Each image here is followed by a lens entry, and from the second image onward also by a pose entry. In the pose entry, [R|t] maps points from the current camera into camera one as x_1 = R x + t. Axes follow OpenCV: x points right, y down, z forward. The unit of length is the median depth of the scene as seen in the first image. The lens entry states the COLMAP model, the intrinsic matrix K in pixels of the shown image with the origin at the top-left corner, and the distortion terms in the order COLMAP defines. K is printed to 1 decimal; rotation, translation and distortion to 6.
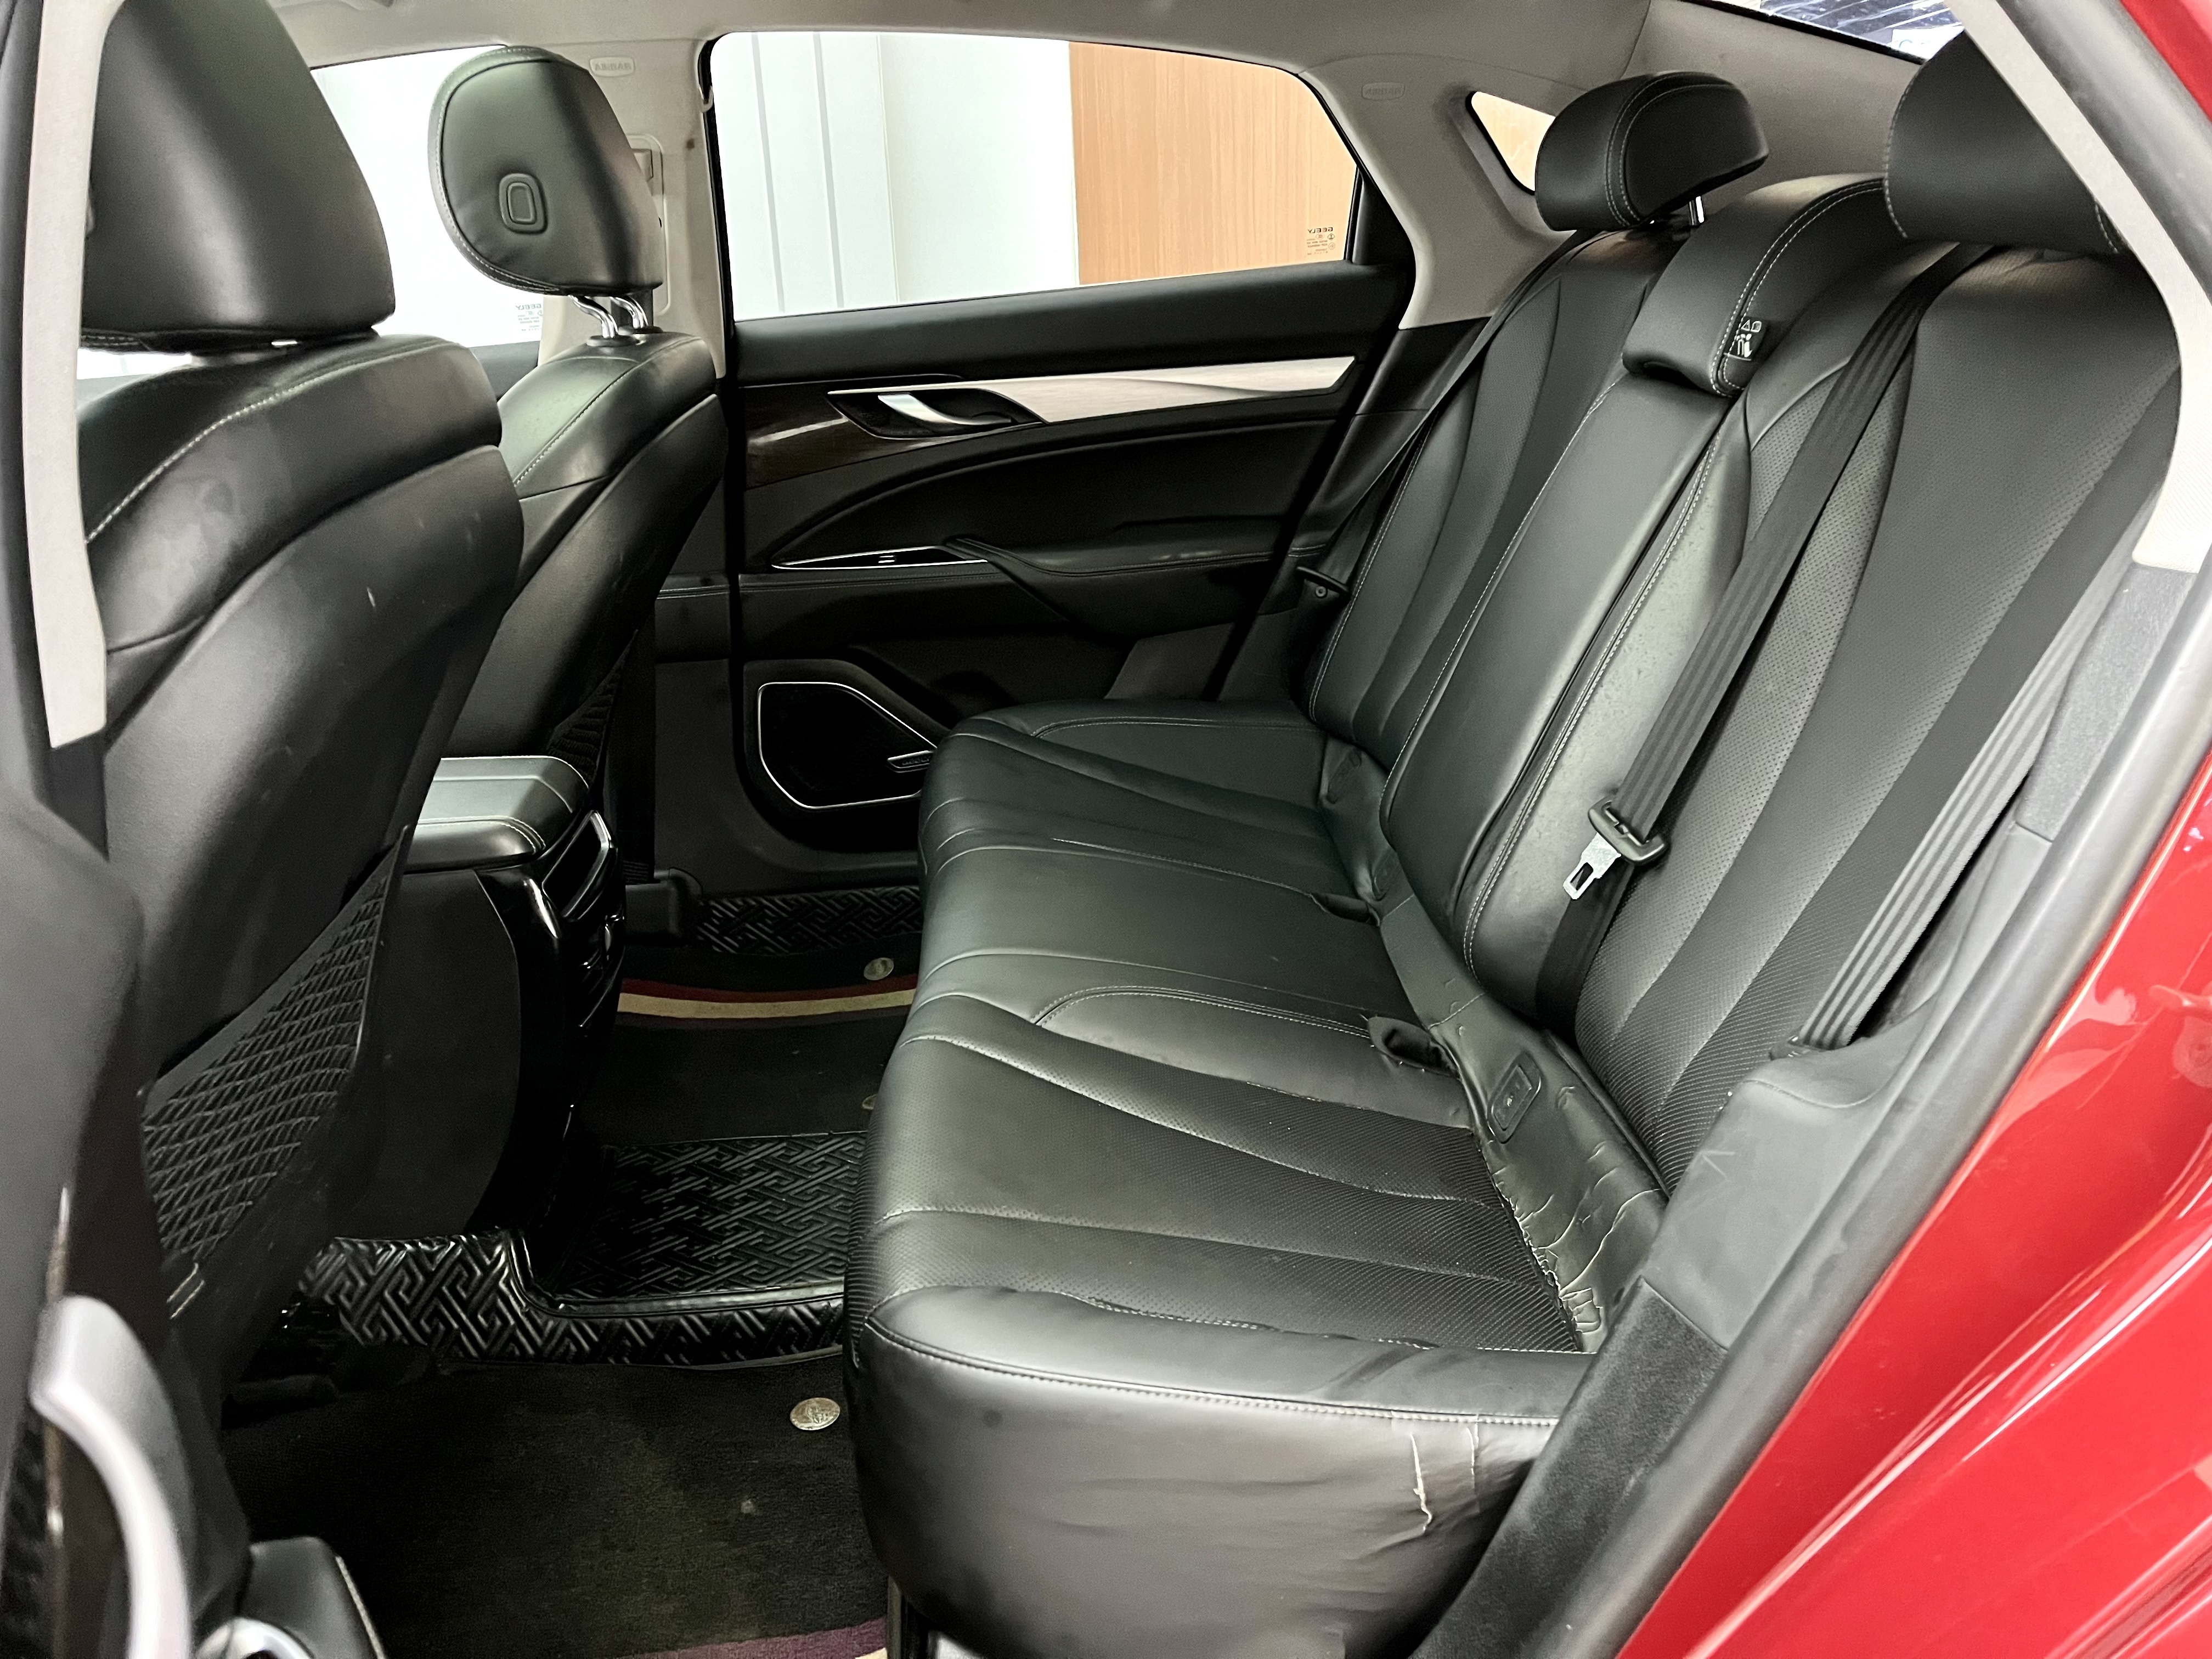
lens RADIAL K [[1707.9, 0, 1106.0], [0, 1707.9, 829.5], [0, 0, 1]] dist [0.097363, -0.137764]
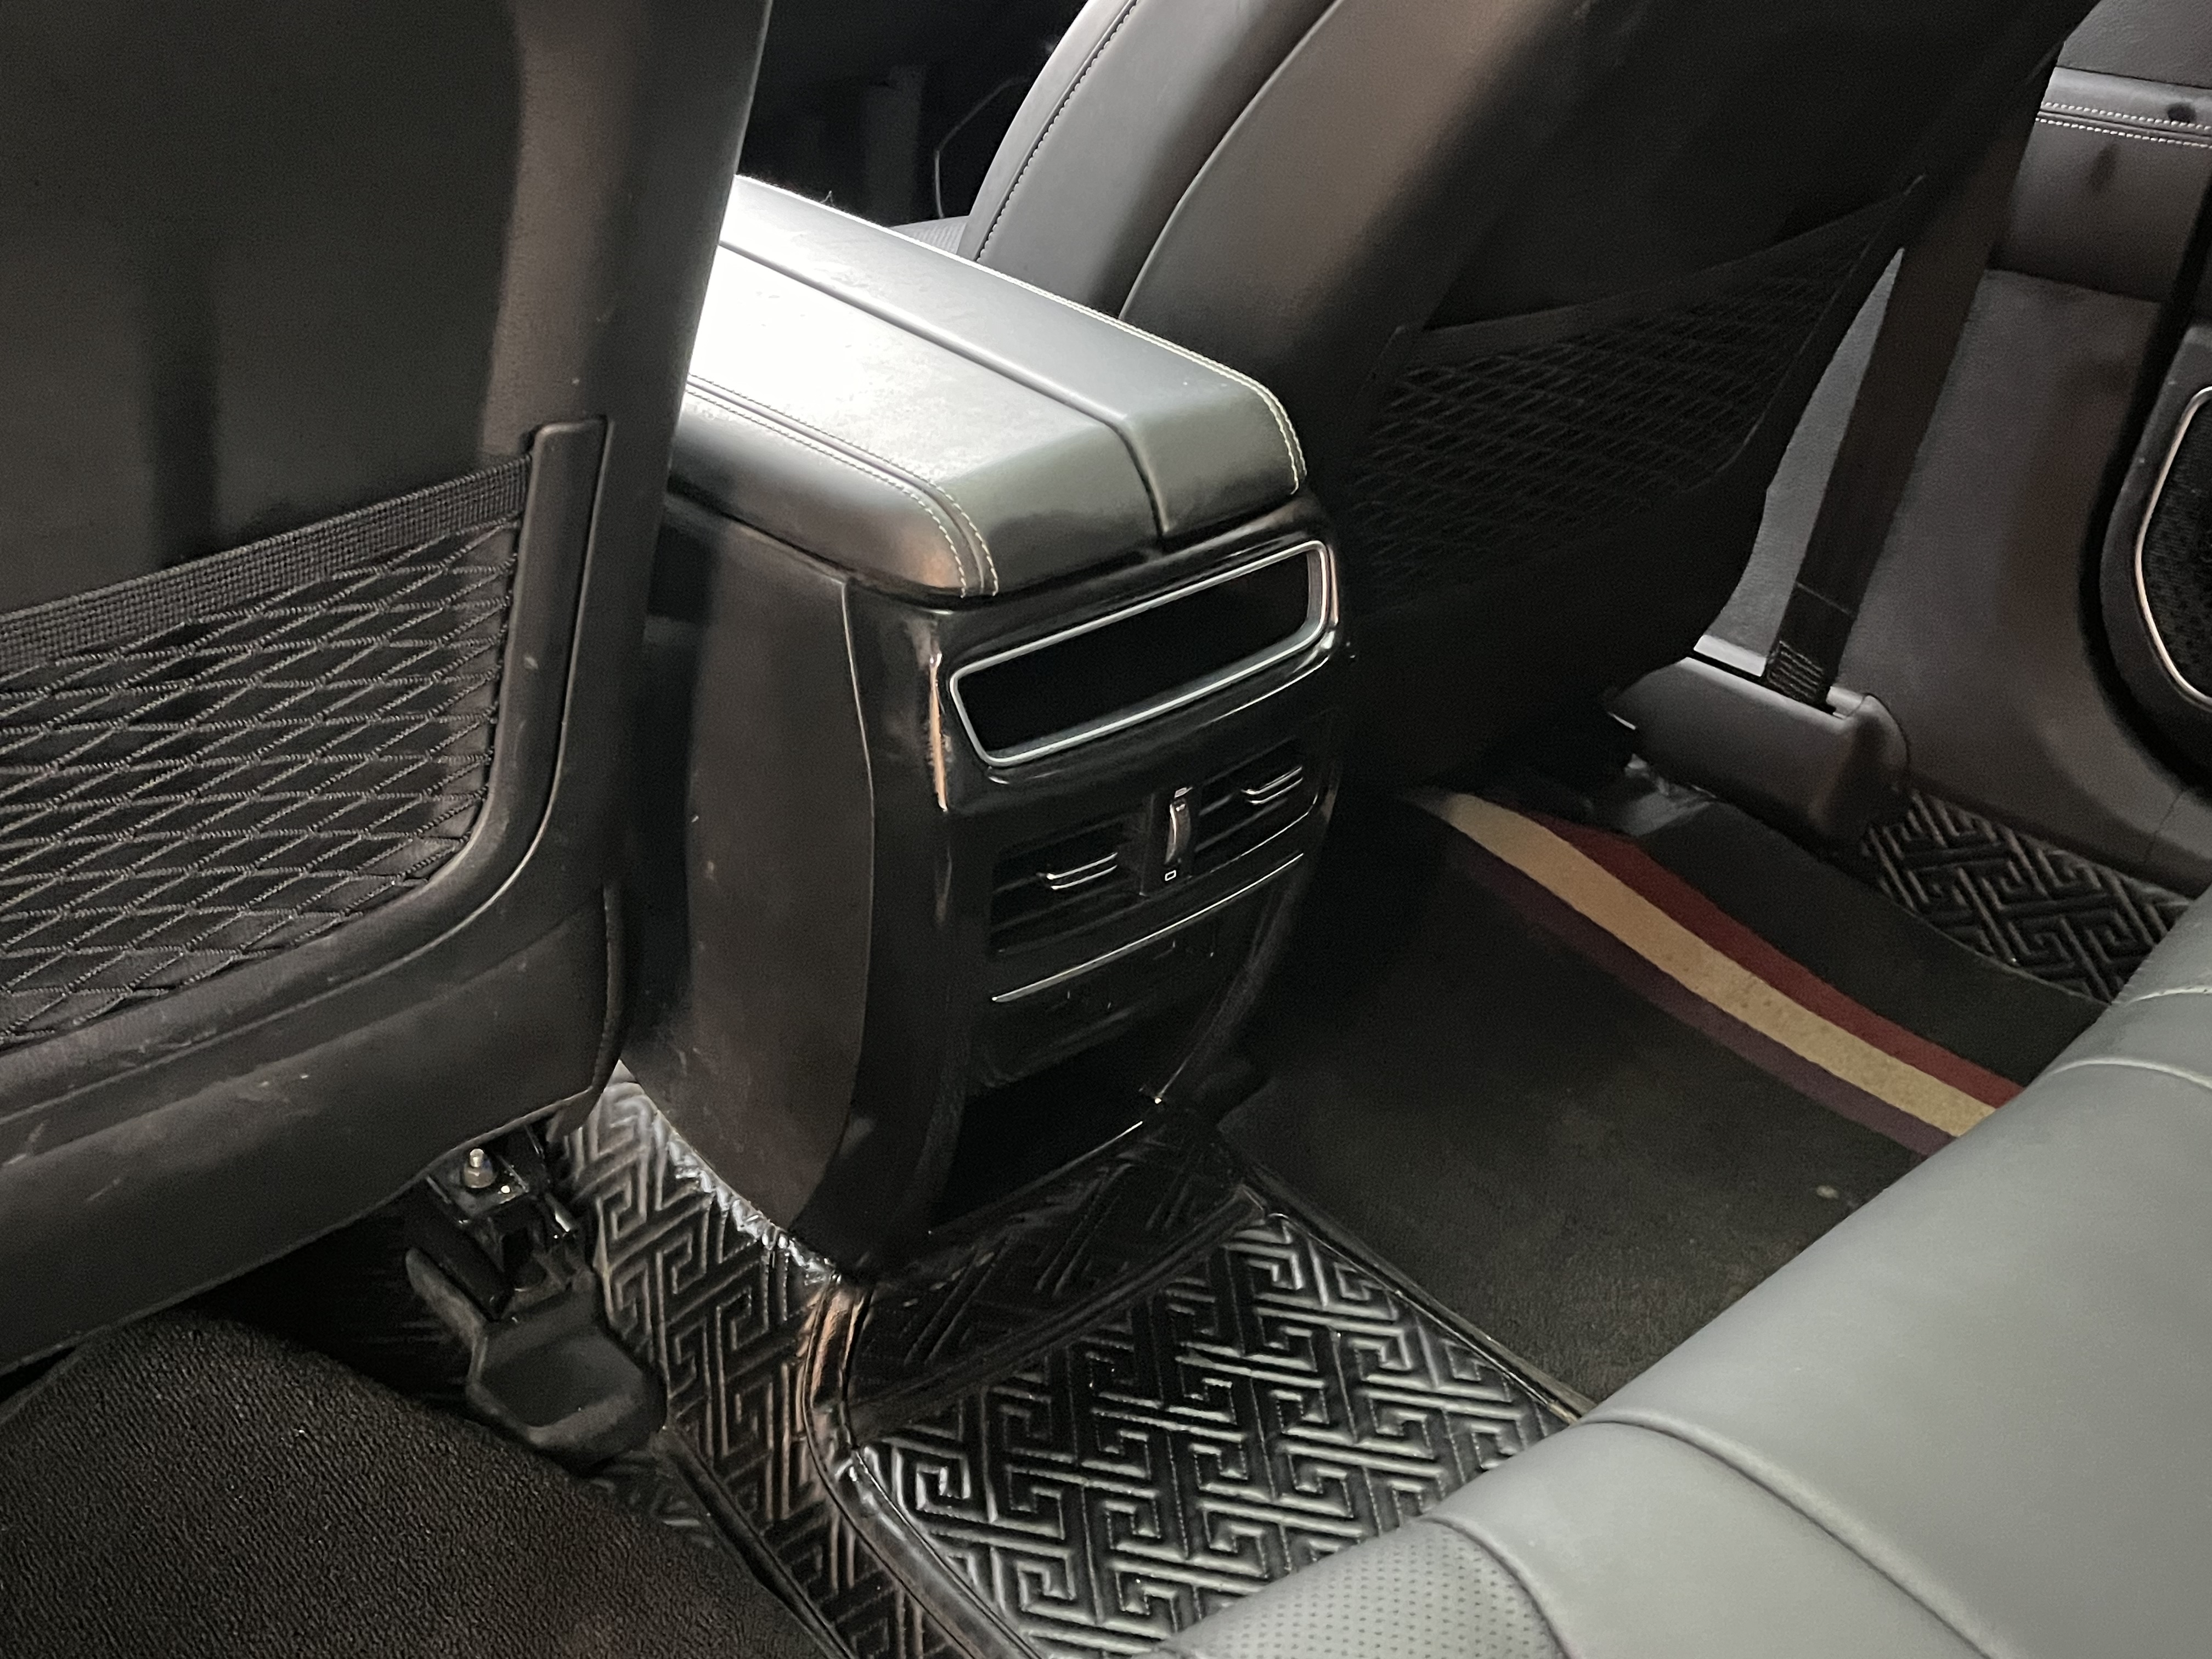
lens RADIAL K [[2279.4, 0, 1106.0], [0, 2279.4, 829.5], [0, 0, 1]] dist [0.095679, -0.201416]
pose [[0.625617, 0.438307, -0.645361, 0.045918], [-0.318809, 0.898660, 0.301283, -0.073249], [0.712014, 0.017259, 0.701953, 0.426824]]
